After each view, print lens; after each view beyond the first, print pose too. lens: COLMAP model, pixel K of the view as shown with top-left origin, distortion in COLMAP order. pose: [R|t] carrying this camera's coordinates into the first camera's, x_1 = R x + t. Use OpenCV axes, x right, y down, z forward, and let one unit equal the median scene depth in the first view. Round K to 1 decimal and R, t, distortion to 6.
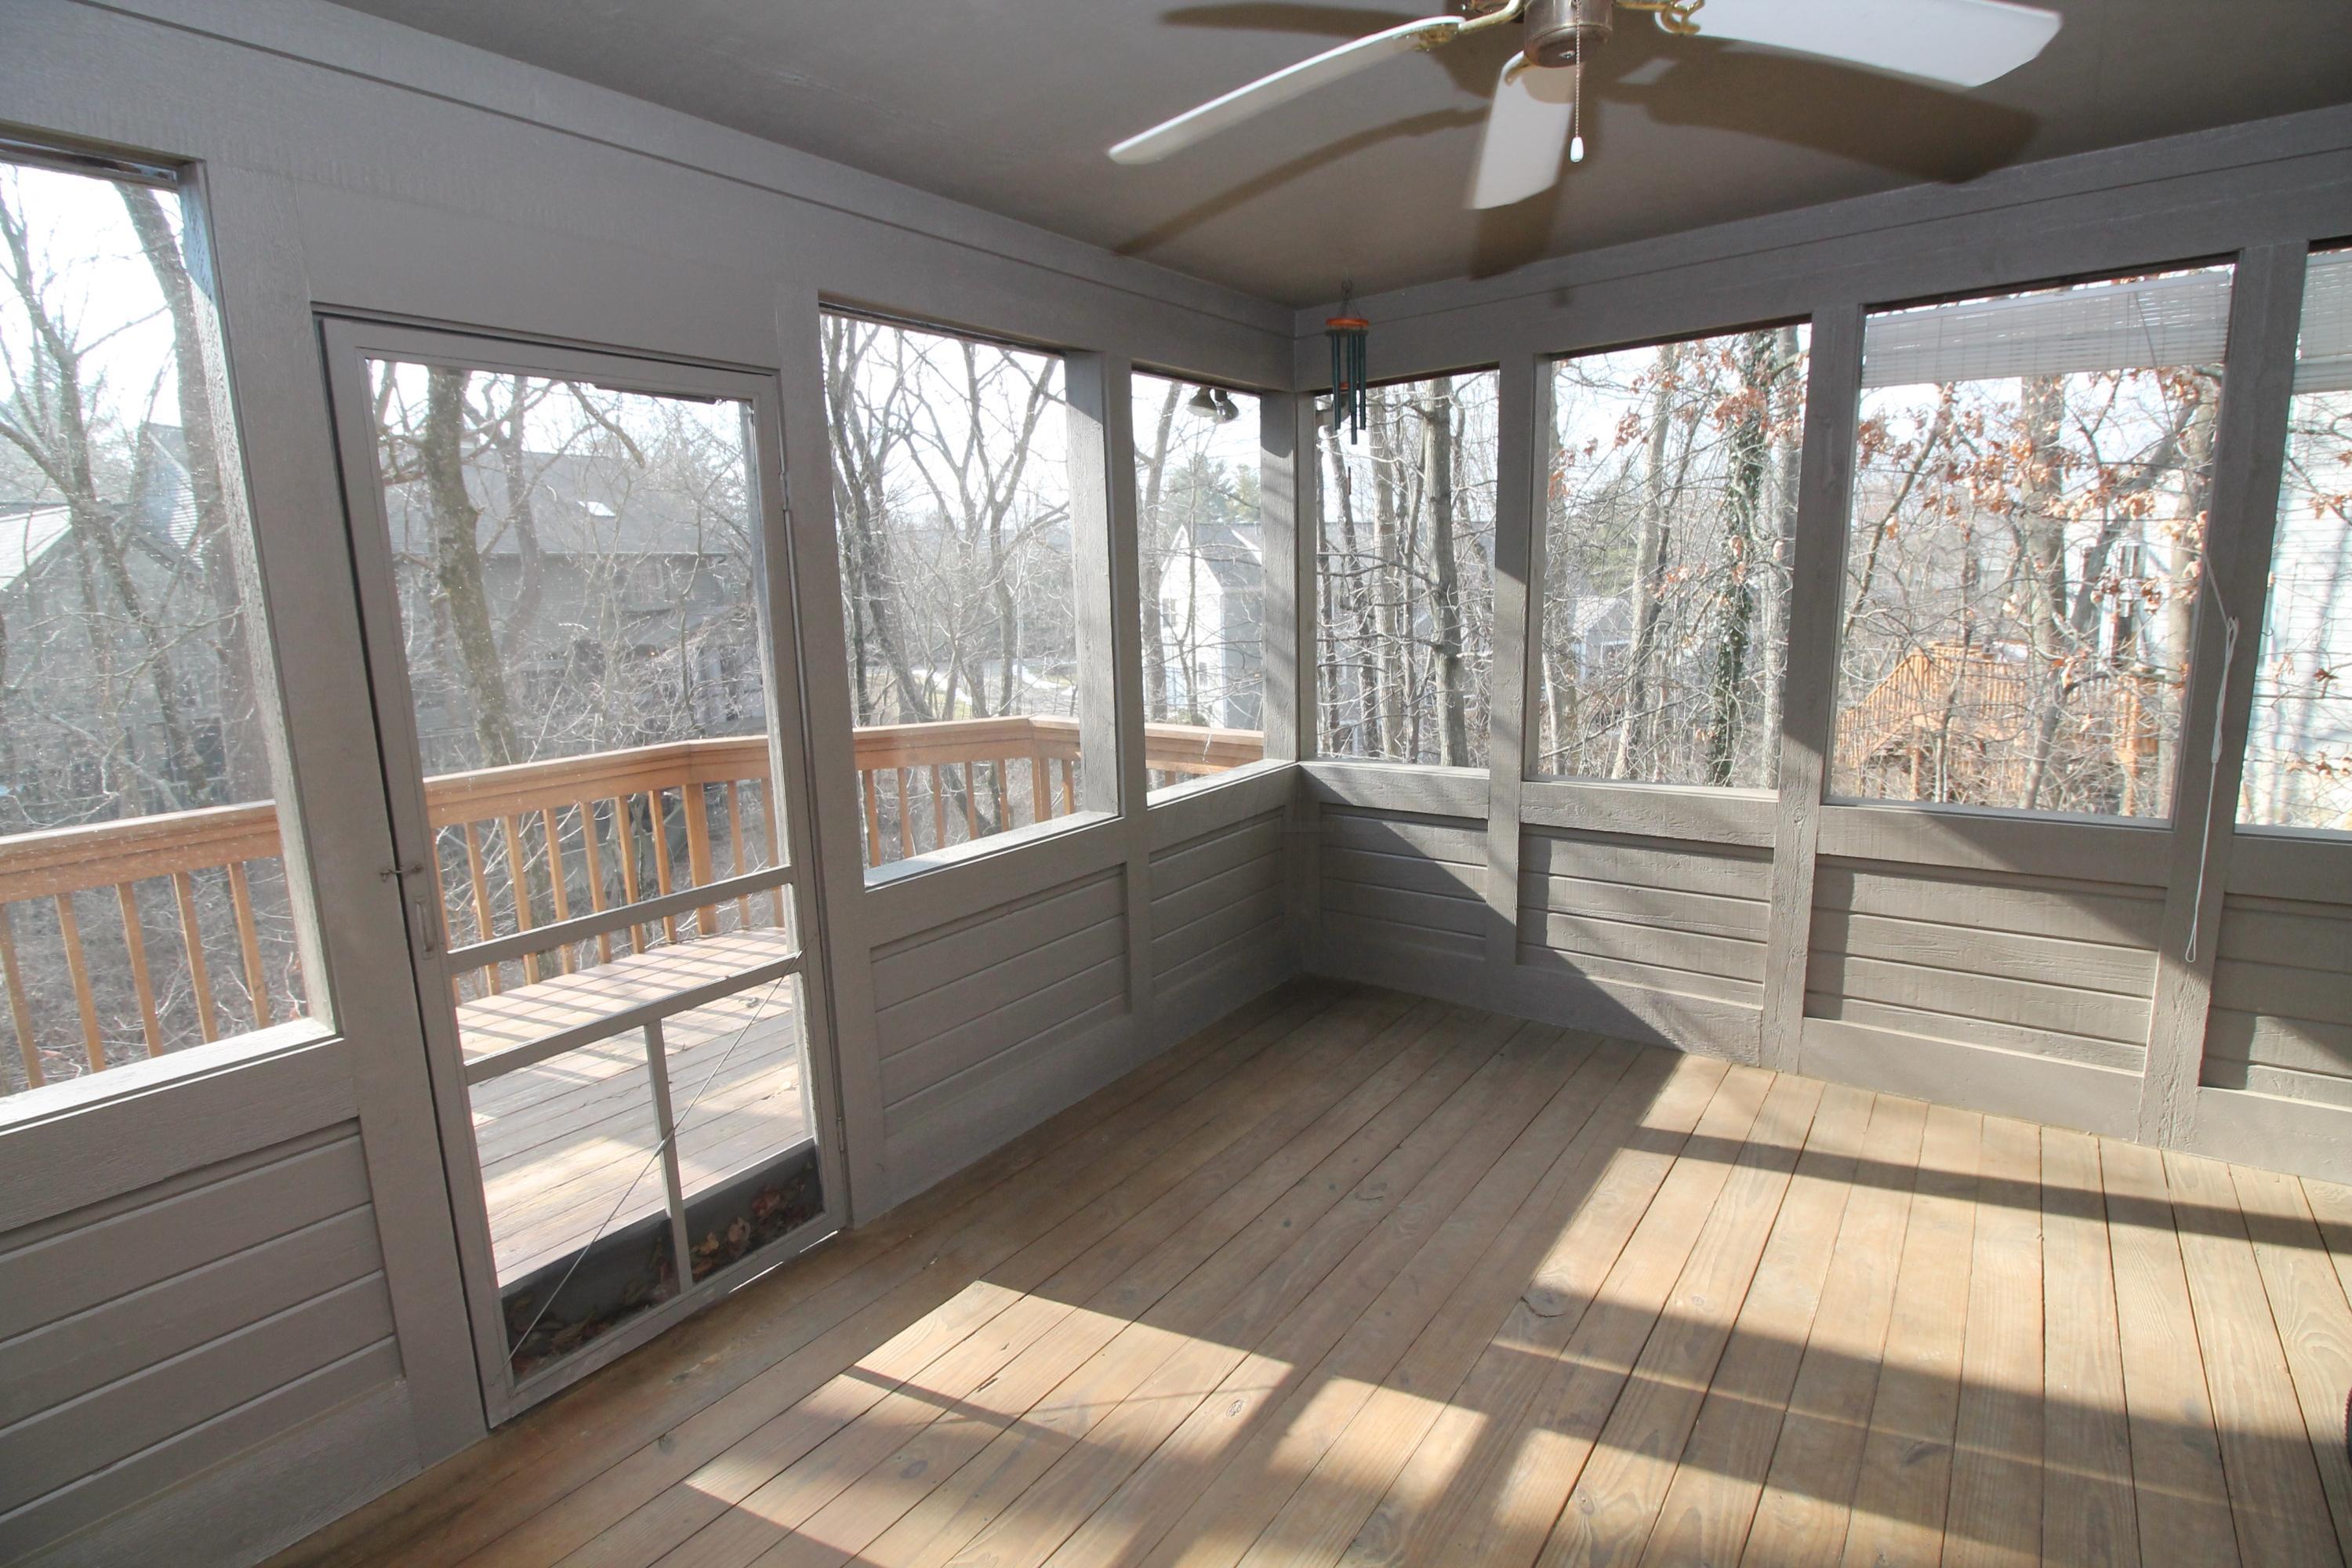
lens RADIAL K [[1108.6, 0, 1189.3], [0, 1108.6, 757.4], [0, 0, 1]] dist [-0.001110, -0.011379]
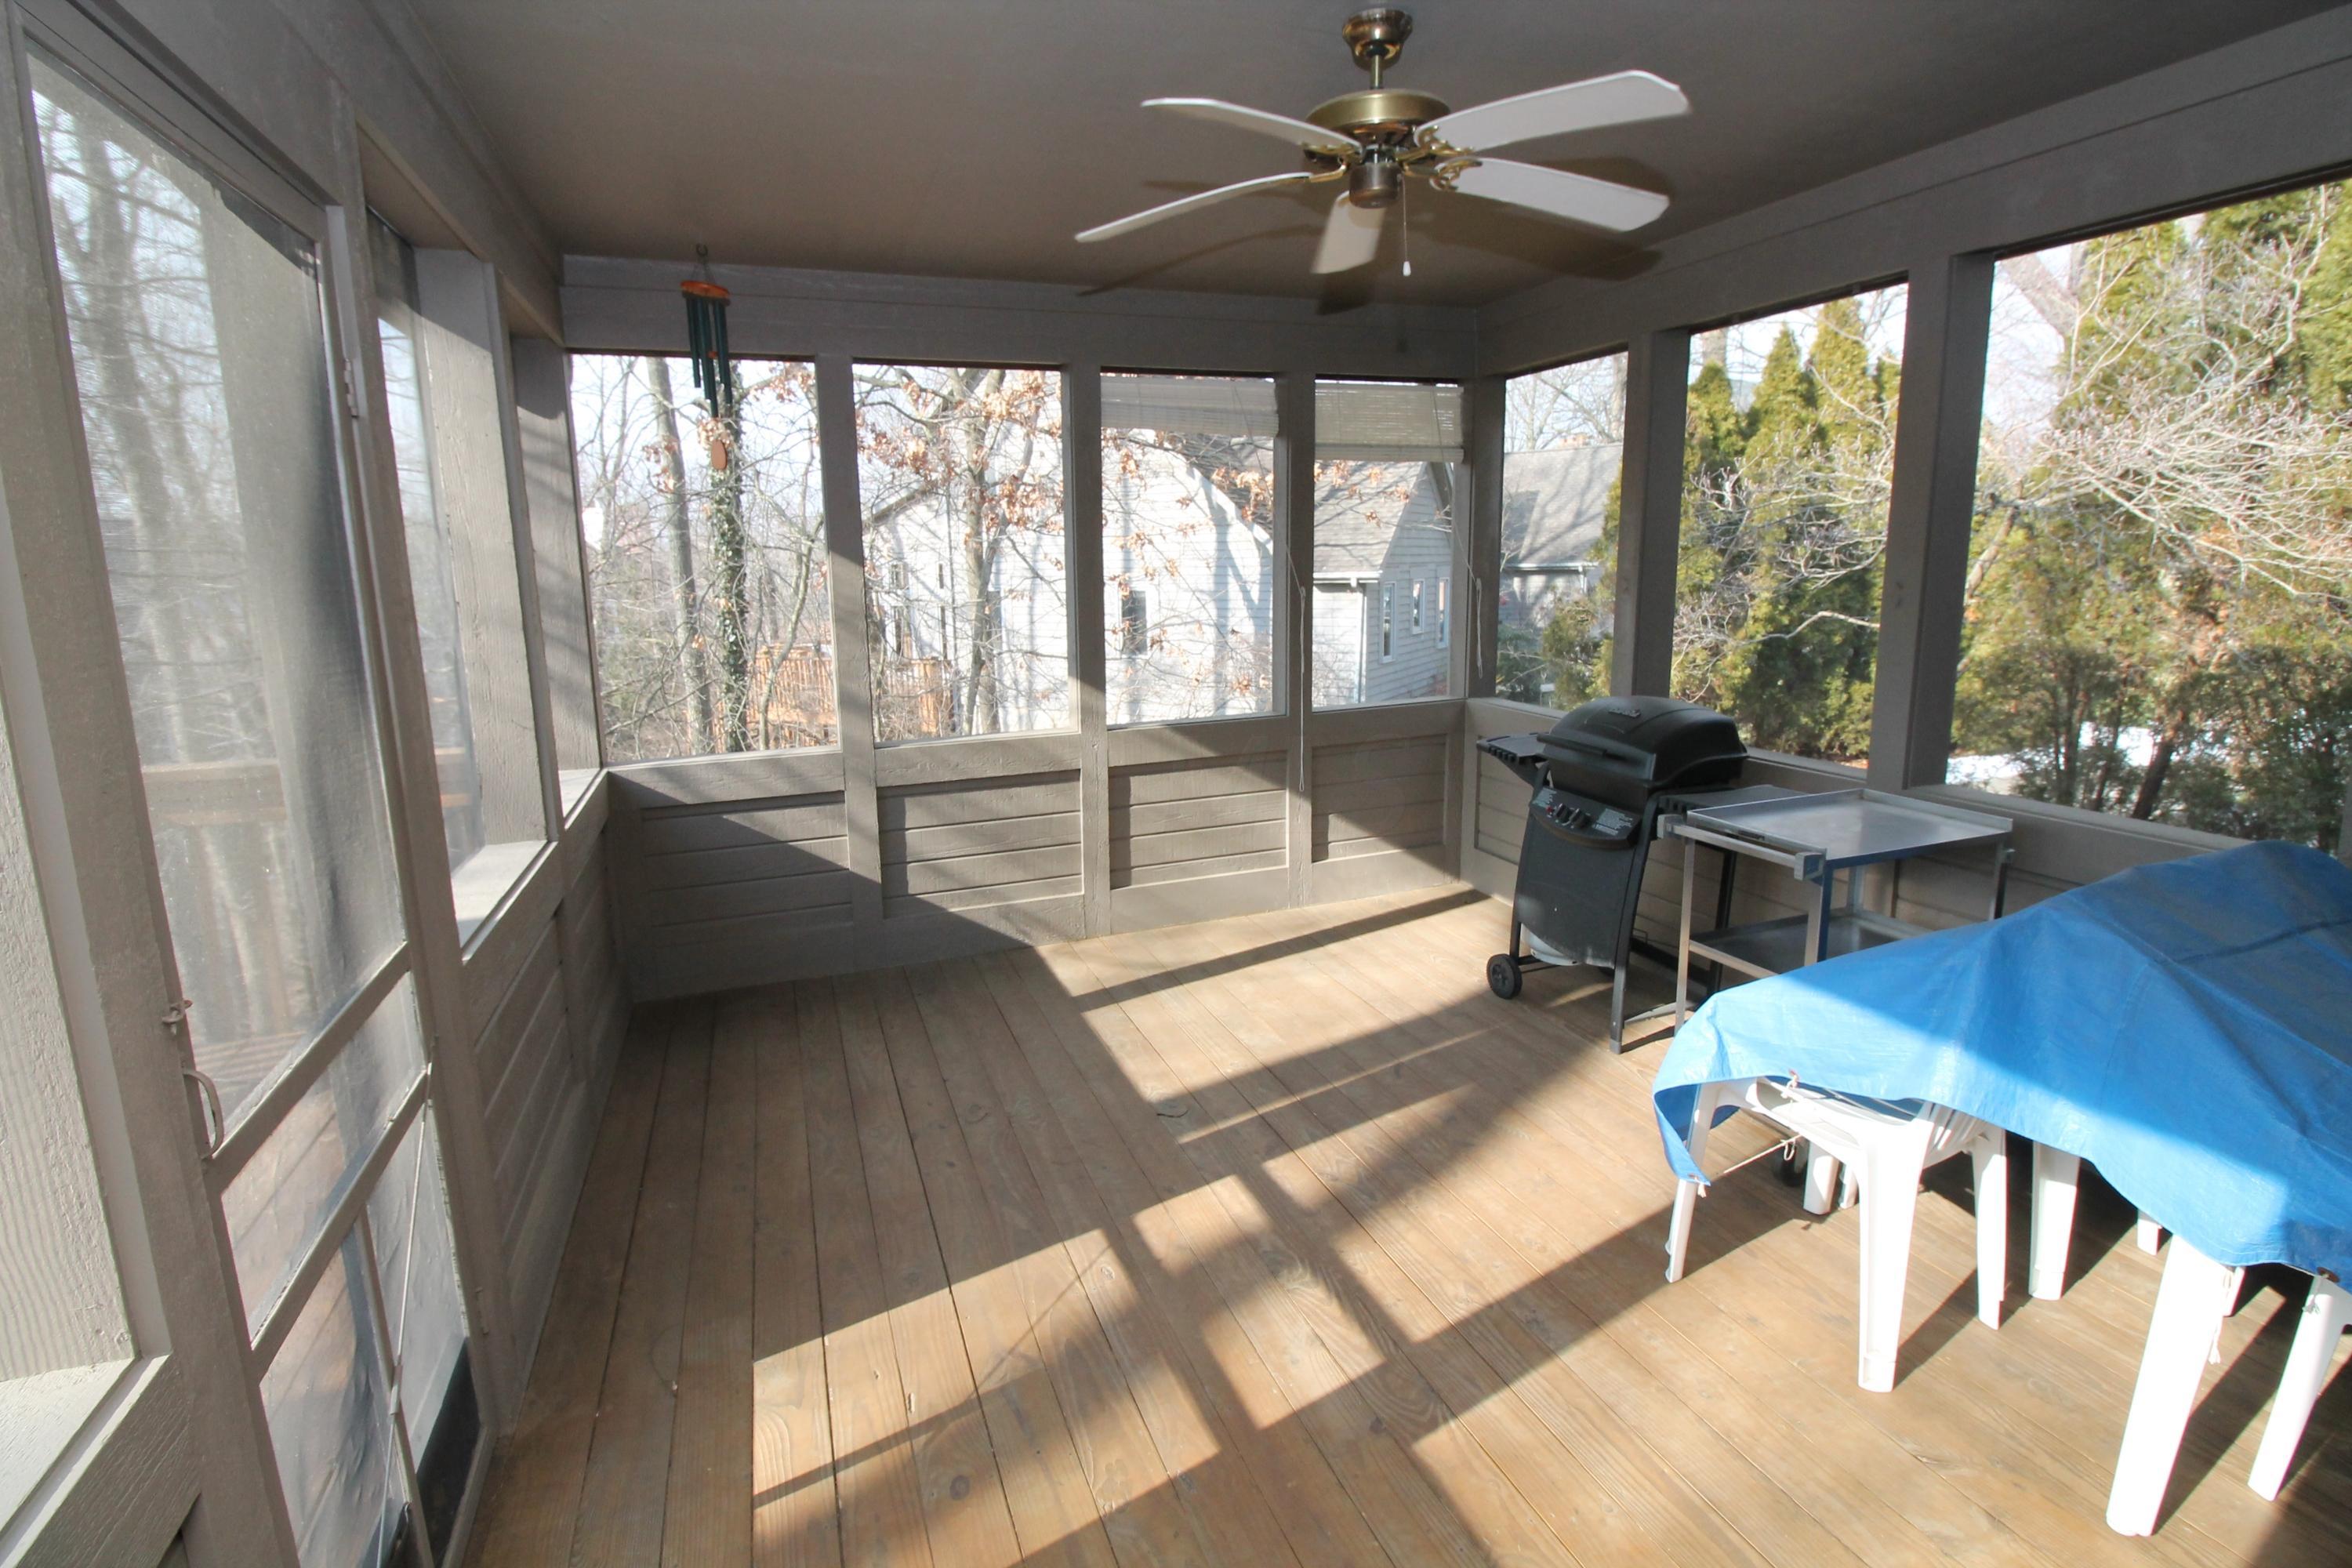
lens RADIAL K [[1108.6, 0, 1189.3], [0, 1108.6, 757.4], [0, 0, 1]] dist [-0.001110, -0.011379]
pose [[0.537884, -0.124975, 0.833704, -0.541060], [0.136392, 0.988822, 0.060231, 0.007406], [-0.831912, 0.081313, 0.548917, 0.182475]]
